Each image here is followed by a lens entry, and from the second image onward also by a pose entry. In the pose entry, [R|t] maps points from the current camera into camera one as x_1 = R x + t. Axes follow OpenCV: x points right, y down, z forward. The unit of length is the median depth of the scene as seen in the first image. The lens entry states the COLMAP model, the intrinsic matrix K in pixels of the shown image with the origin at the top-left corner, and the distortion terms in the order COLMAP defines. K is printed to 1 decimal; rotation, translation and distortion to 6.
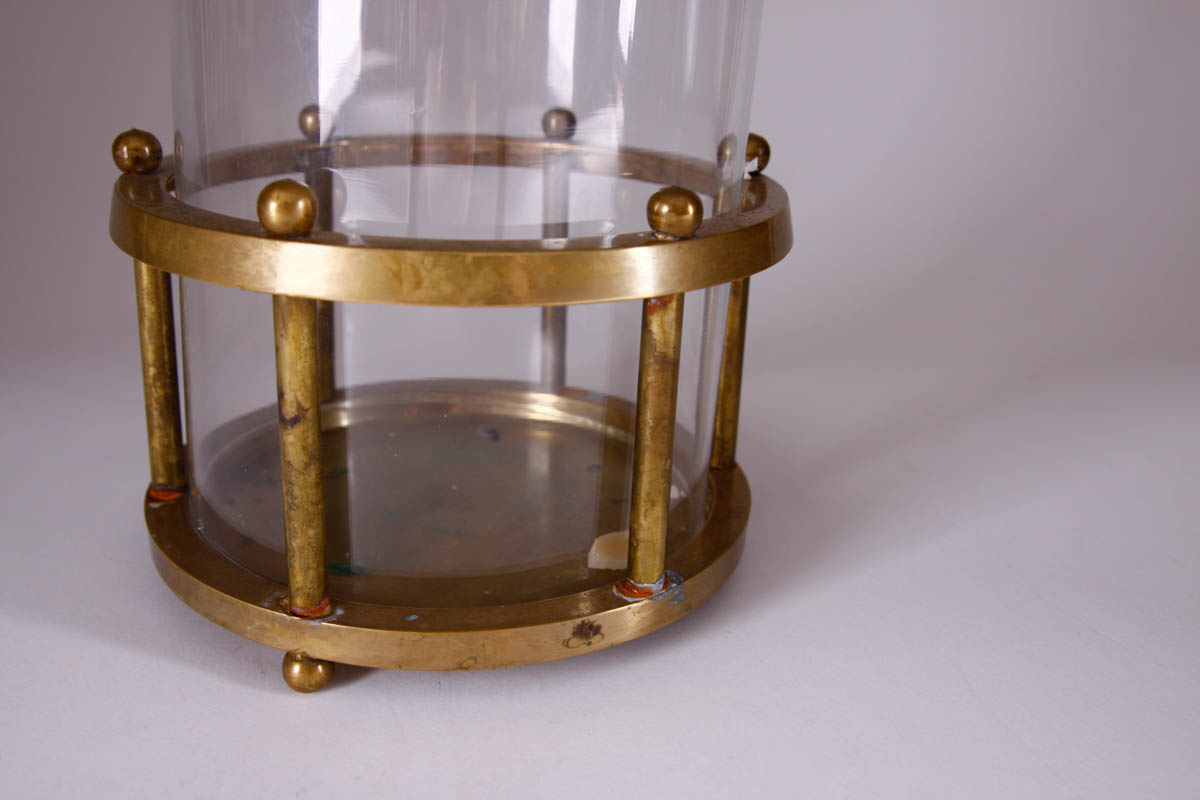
lens RADIAL K [[1332.8, 0, 615.1], [0, 1332.8, 373.7], [0, 0, 1]] dist [-0.058332, 0.000000]
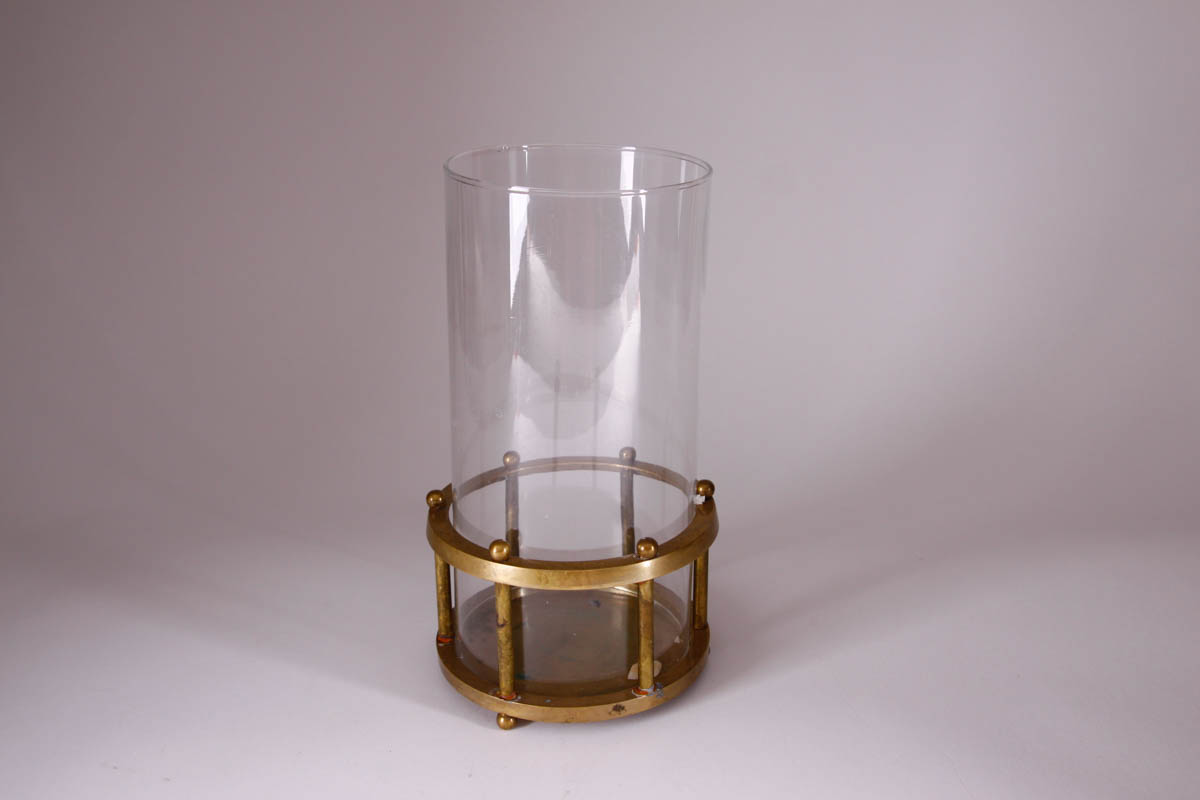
lens RADIAL K [[1332.8, 0, 602.6], [0, 1332.8, 398.0], [0, 0, 1]] dist [-0.058332, 0.000000]
pose [[0.988373, 0.000615, -0.152045, 0.319483], [-0.002129, 0.999950, -0.009794, -0.352217], [0.152031, 0.010004, 0.988325, -1.419623]]
